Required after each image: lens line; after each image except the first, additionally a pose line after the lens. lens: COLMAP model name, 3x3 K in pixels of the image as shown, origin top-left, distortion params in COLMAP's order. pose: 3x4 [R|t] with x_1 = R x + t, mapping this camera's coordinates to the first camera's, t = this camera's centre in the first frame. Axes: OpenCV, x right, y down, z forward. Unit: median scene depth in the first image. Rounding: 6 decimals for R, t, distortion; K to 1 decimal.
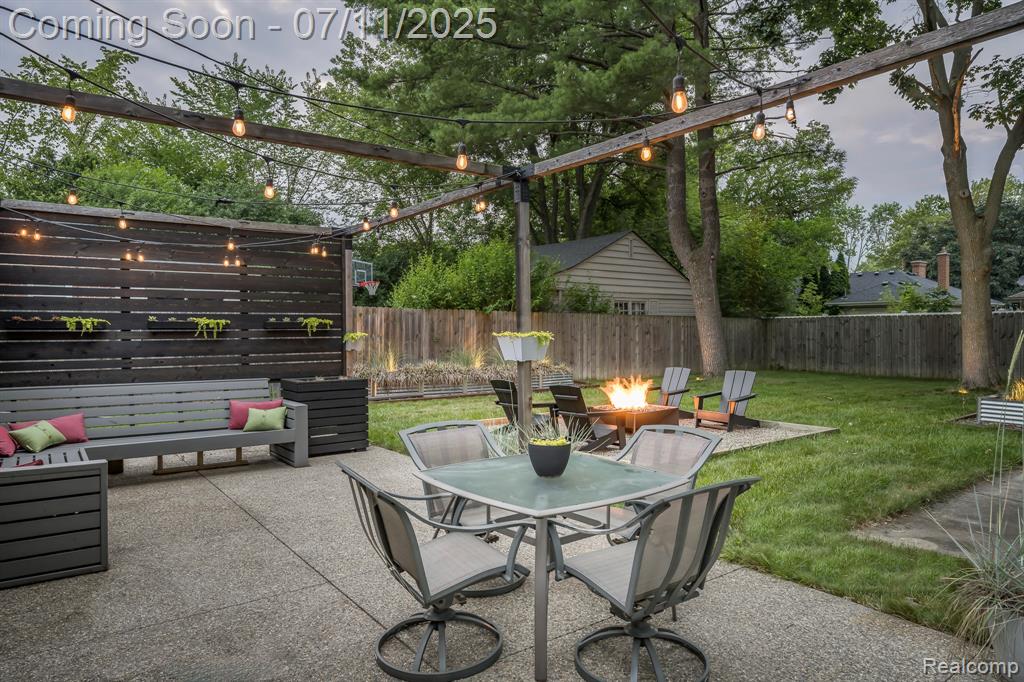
lens RADIAL K [[648.7, 0, 513.8], [0, 648.7, 339.8], [0, 0, 1]] dist [0.007315, 0.000565]
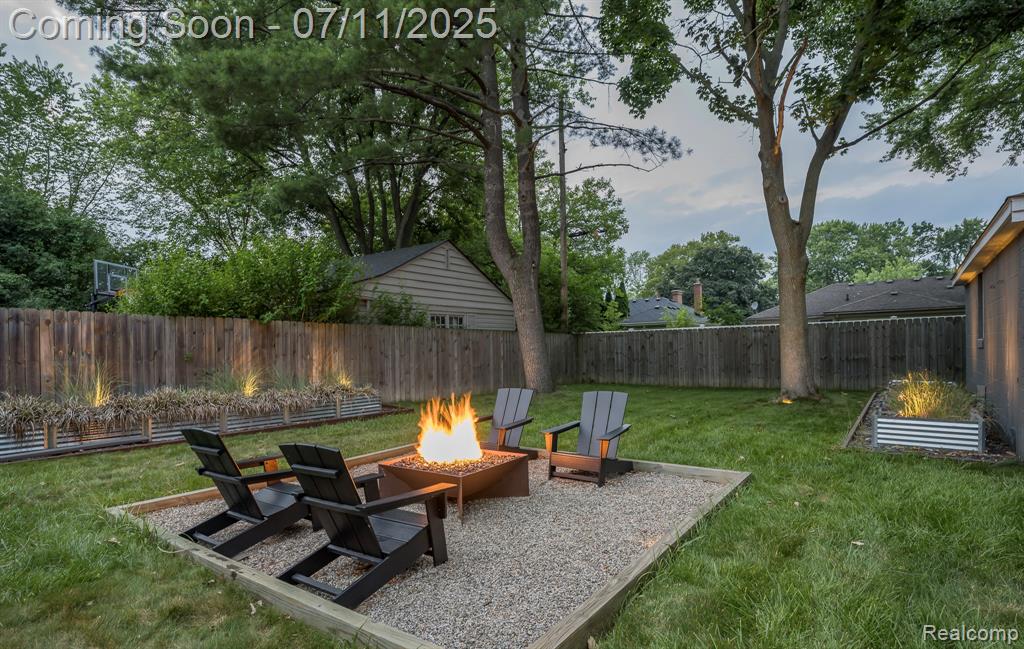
lens RADIAL K [[534.6, 0, 491.6], [0, 534.6, 353.5], [0, 0, 1]] dist [0.000492, -0.001249]
pose [[0.966308, -0.015368, 0.256929, 0.054562], [0.018550, 0.999778, -0.009964, 0.006586], [-0.256719, 0.014395, 0.966379, 0.312051]]
